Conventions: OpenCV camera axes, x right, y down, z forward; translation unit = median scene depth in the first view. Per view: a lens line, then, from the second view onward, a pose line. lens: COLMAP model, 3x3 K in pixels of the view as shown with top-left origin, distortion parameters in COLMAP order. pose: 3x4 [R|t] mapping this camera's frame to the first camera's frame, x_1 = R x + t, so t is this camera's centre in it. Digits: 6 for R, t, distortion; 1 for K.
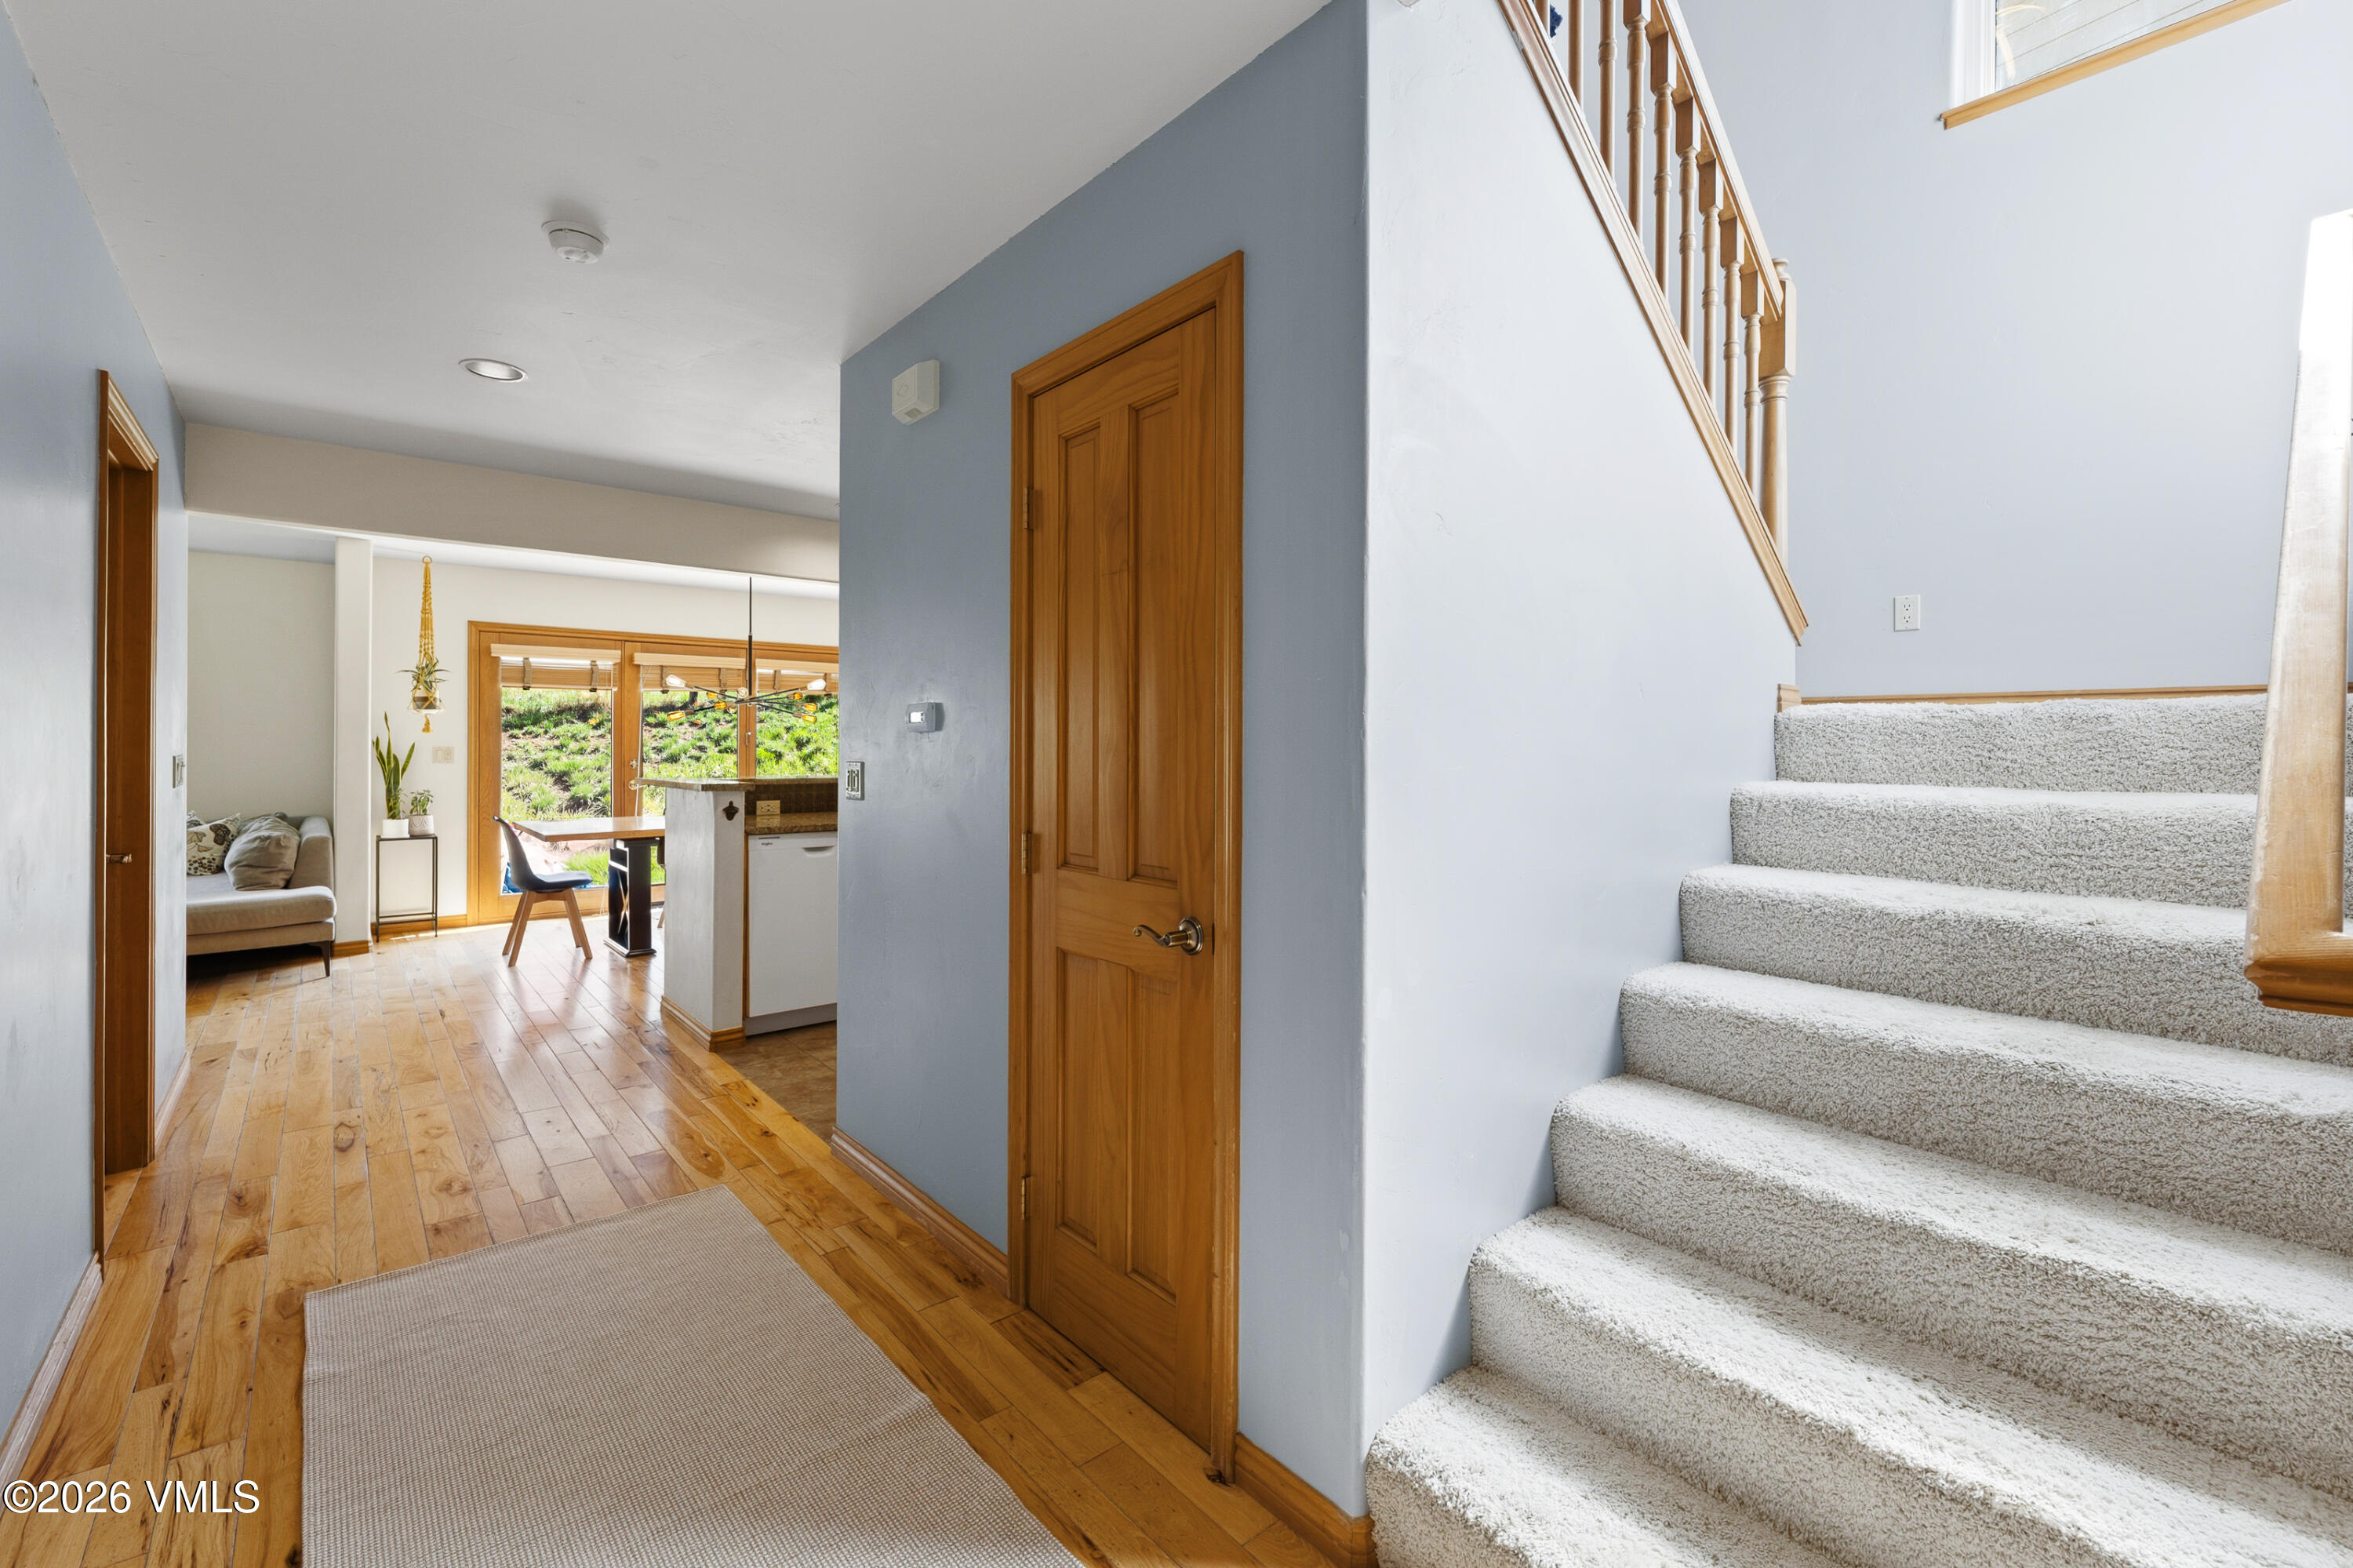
lens RADIAL K [[995.2, 0, 1172.6], [0, 995.2, 747.3], [0, 0, 1]] dist [-0.002524, -0.000264]
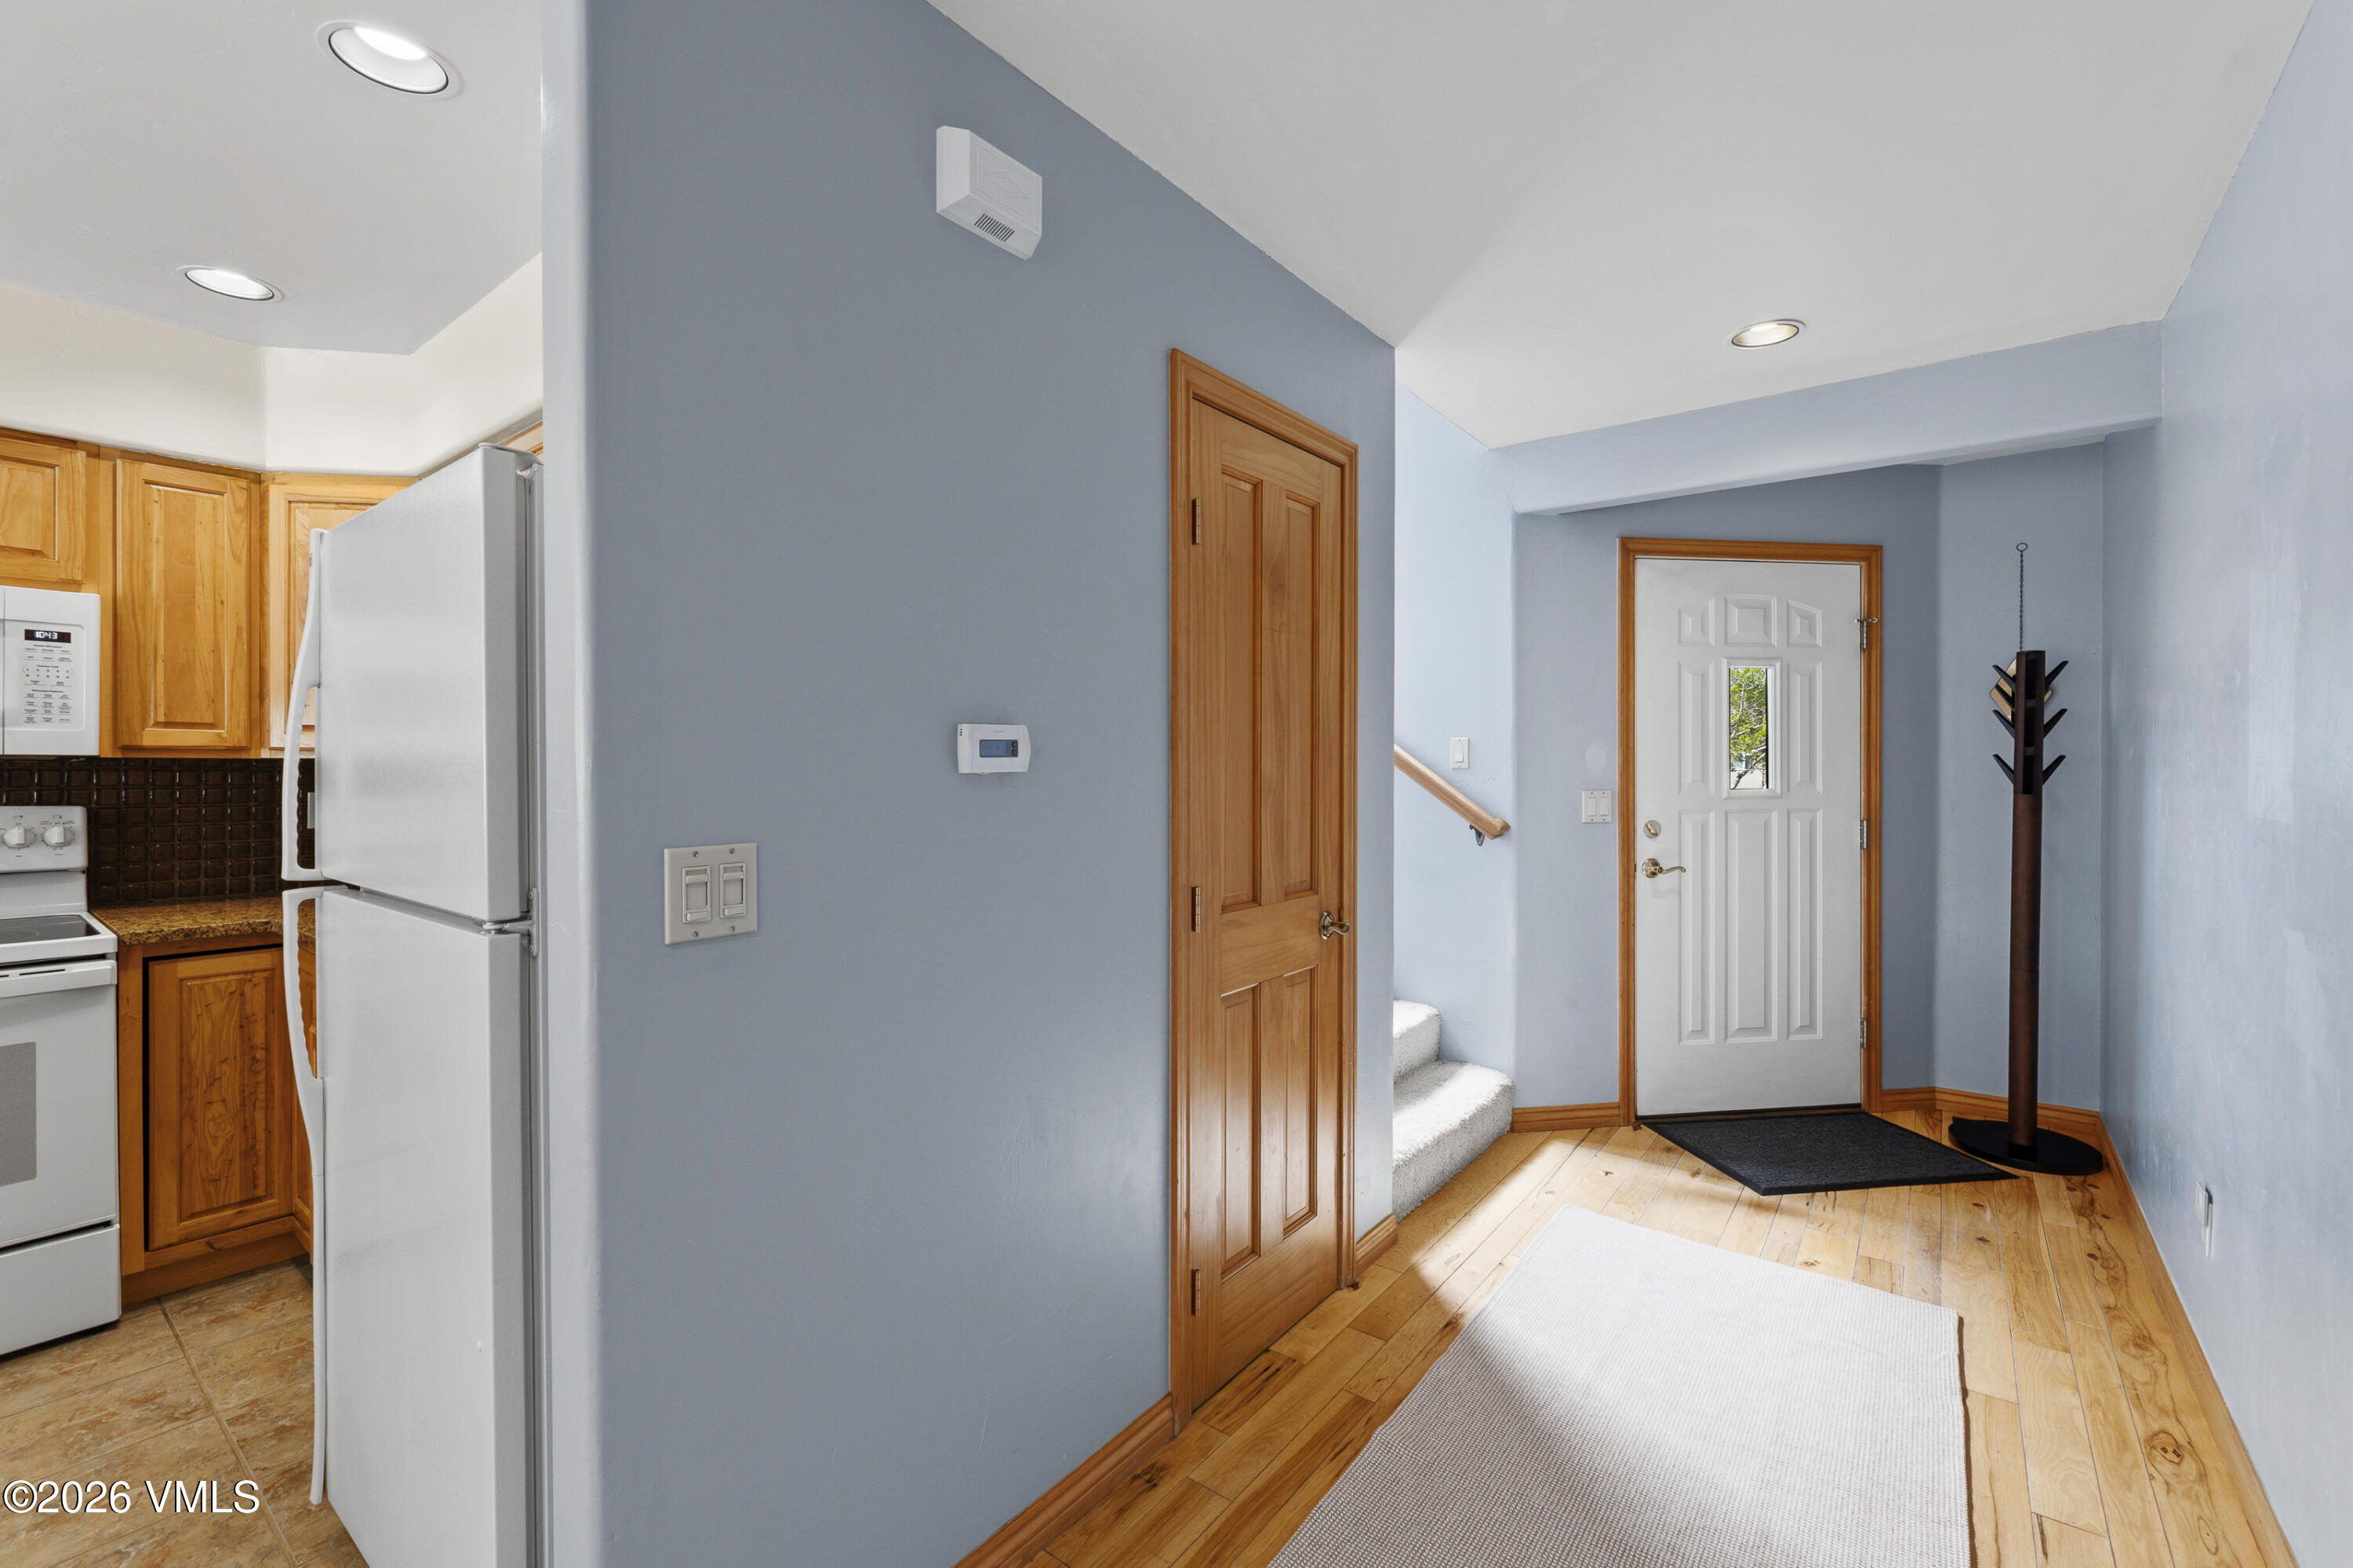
lens RADIAL K [[995.7, 0, 1166.3], [0, 995.7, 774.7], [0, 0, 1]] dist [-0.002090, 0.000052]
pose [[-0.203384, -0.016056, 0.978967, -0.339888], [-0.001838, 0.999870, 0.016017, -0.009316], [-0.979097, 0.001459, -0.203387, 0.405059]]
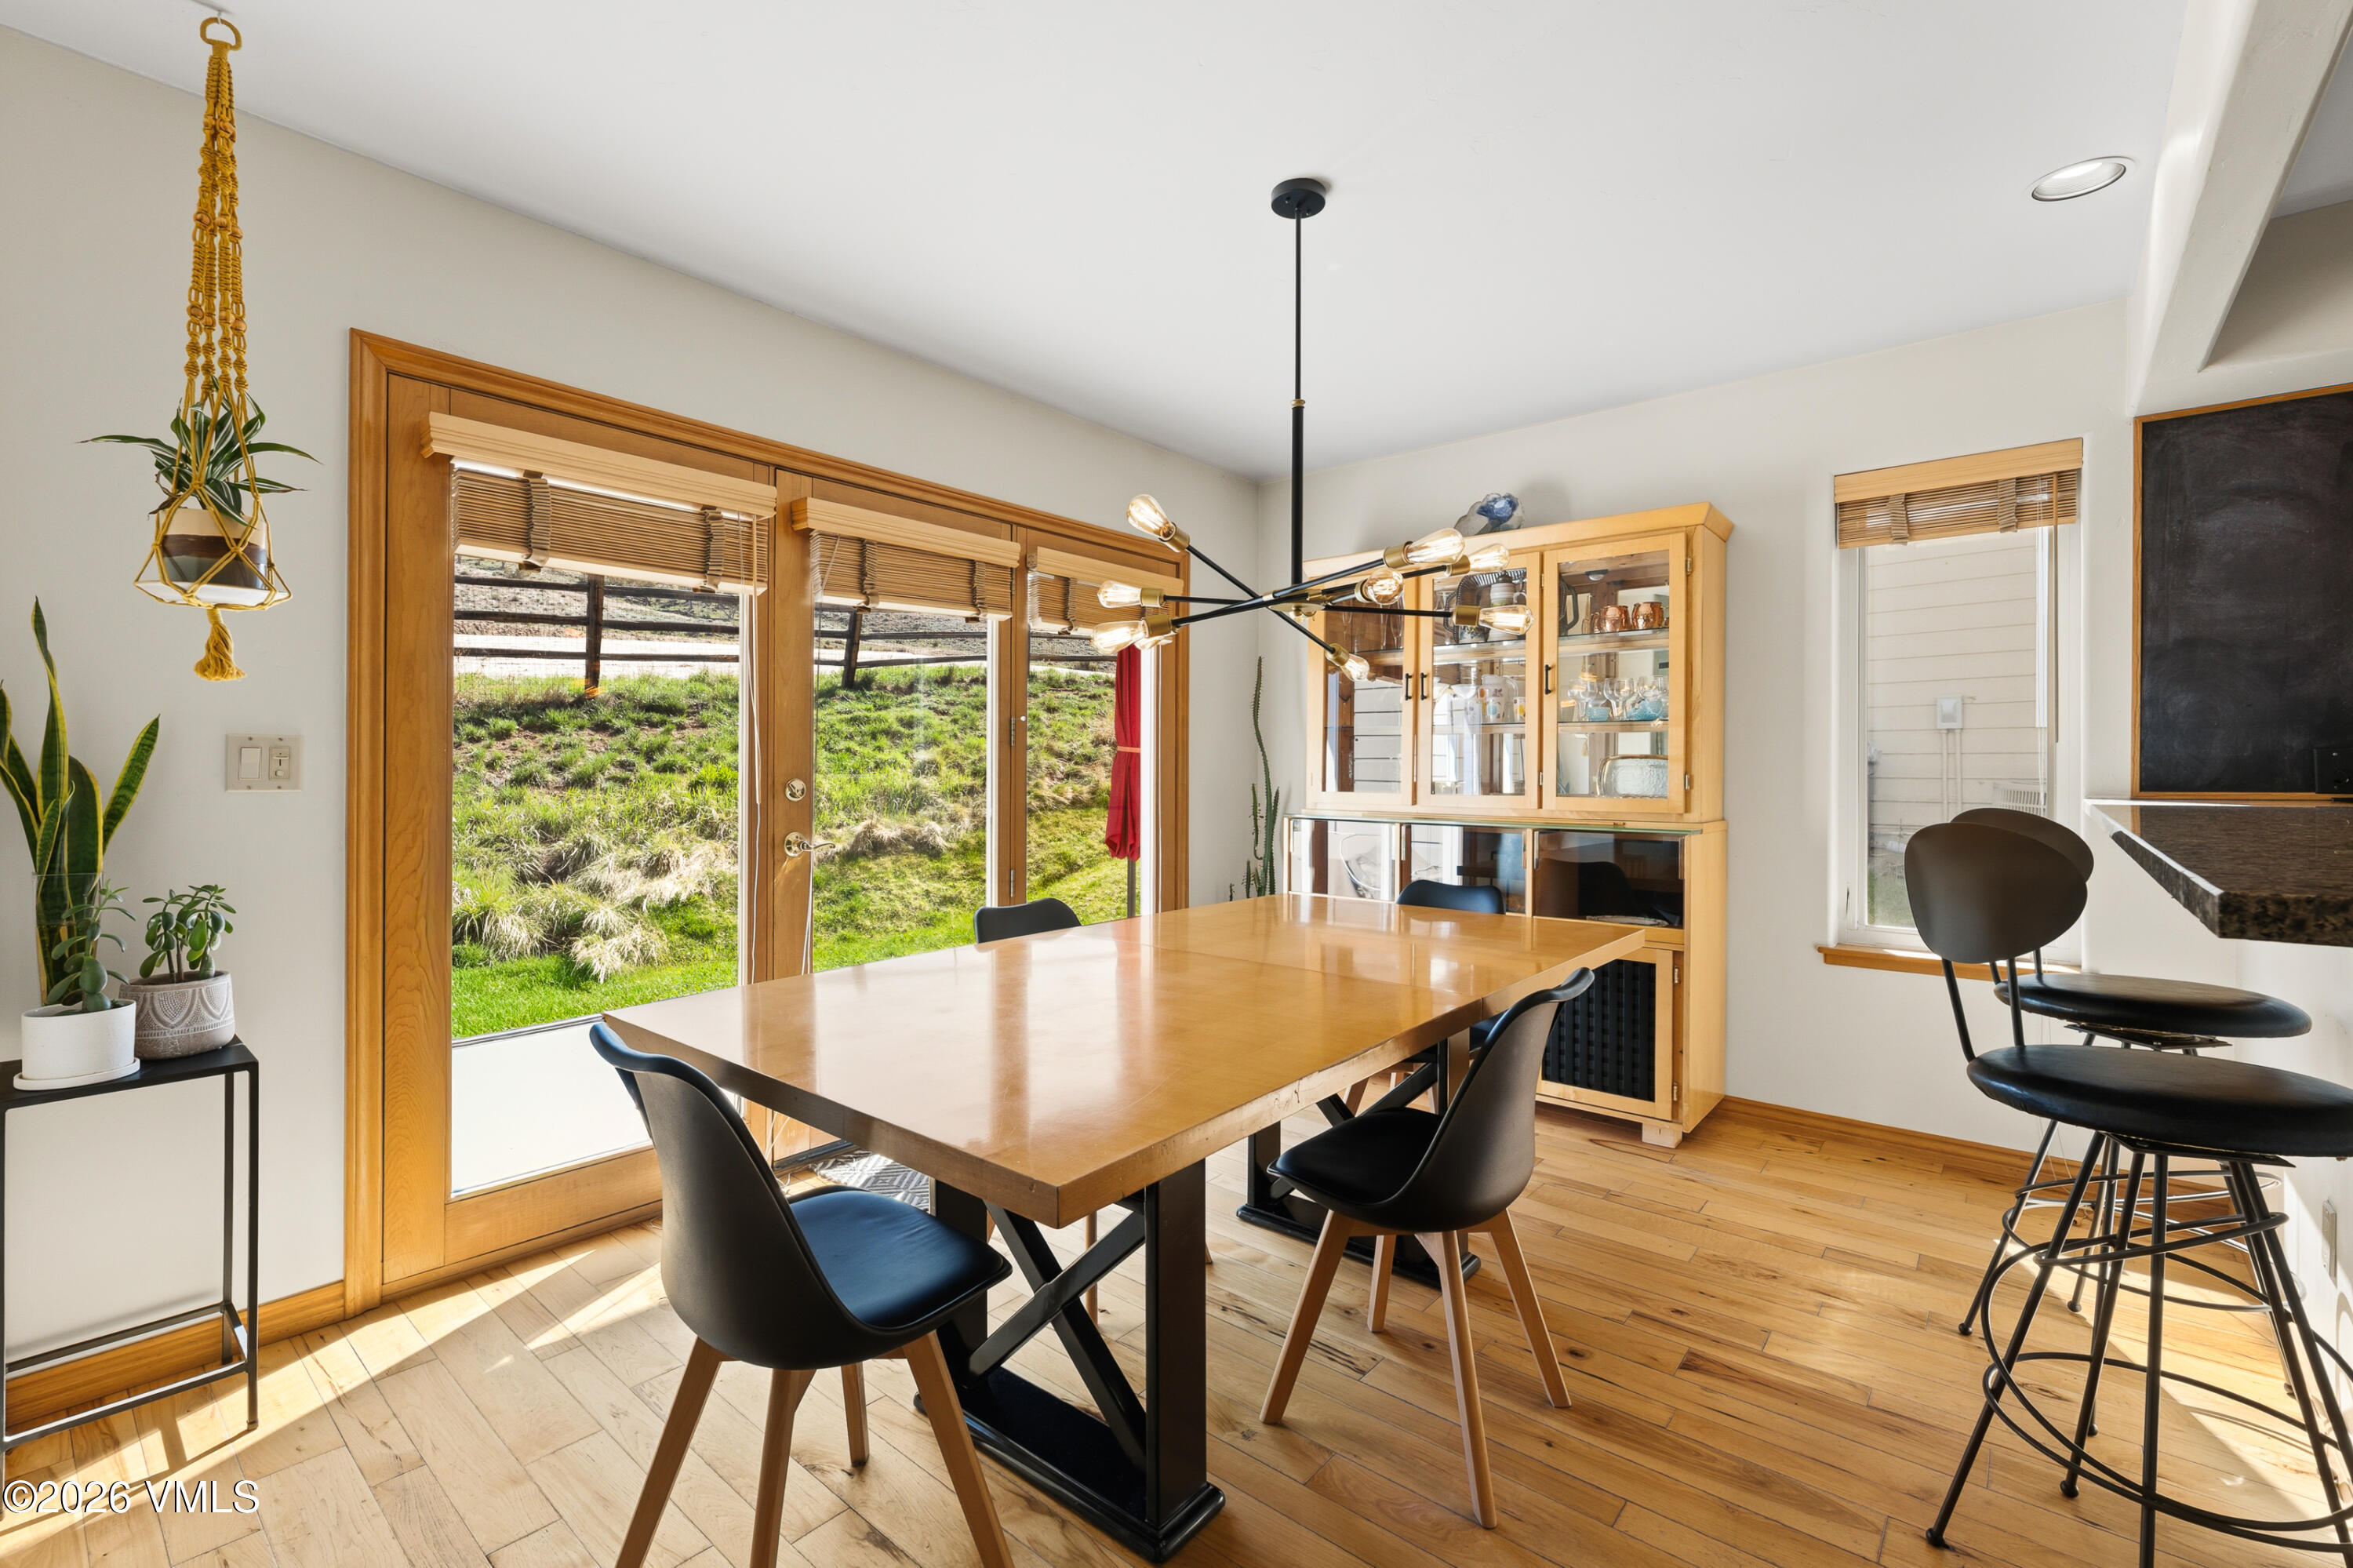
lens RADIAL K [[1021.8, 0, 1168.0], [0, 1021.8, 764.0], [0, 0, 1]] dist [-0.001395, -0.000537]
pose [[0.986877, -0.001787, 0.161462, -0.513438], [0.002701, 0.999982, -0.005440, 0.010564], [-0.161449, 0.005805, 0.986864, 0.651519]]
